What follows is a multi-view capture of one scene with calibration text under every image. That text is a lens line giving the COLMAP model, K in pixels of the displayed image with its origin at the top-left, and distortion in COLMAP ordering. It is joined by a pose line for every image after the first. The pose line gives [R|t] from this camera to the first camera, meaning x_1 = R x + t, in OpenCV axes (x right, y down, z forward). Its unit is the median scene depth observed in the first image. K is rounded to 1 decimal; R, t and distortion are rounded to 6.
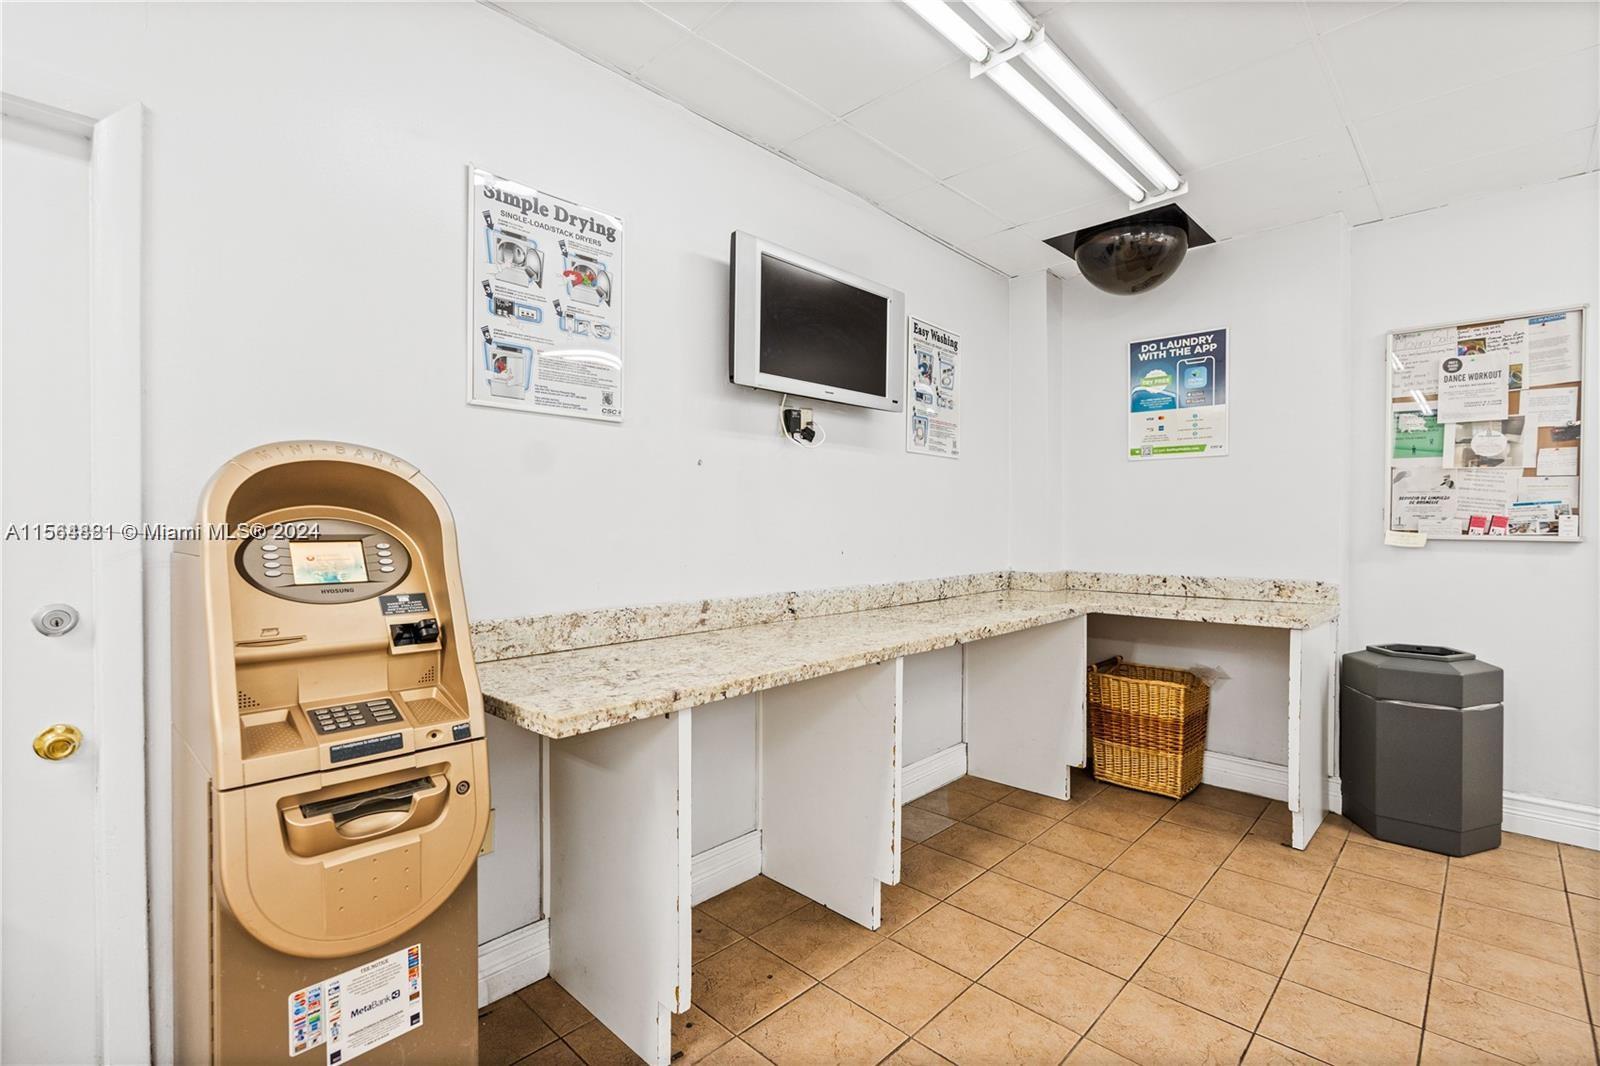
lens RADIAL K [[736.4, 0, 799.9], [0, 736.4, 526.7], [0, 0, 1]] dist [0.001217, 0.000748]
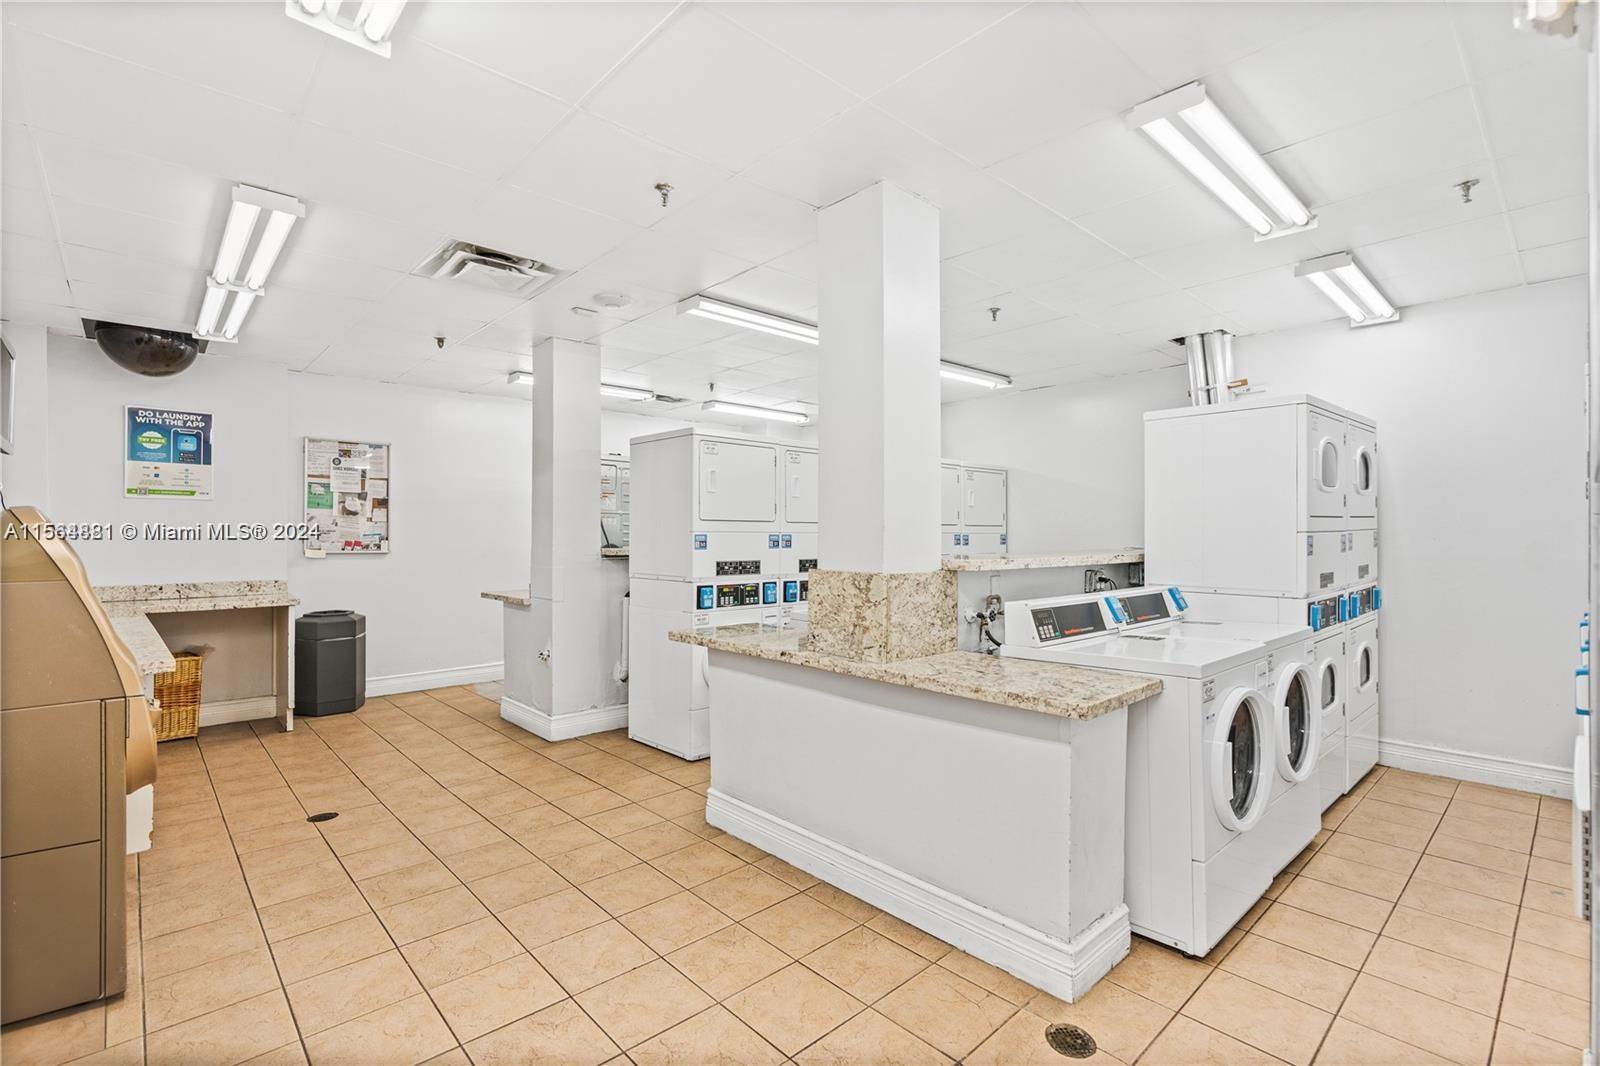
lens RADIAL K [[736.4, 0, 800.4], [0, 736.4, 534.8], [0, 0, 1]] dist [0.001217, 0.000748]
pose [[0.059943, 0.004268, 0.998193, -0.917856], [0.007121, 0.999964, -0.004703, -0.012469], [-0.998176, 0.007391, 0.059911, -0.296853]]
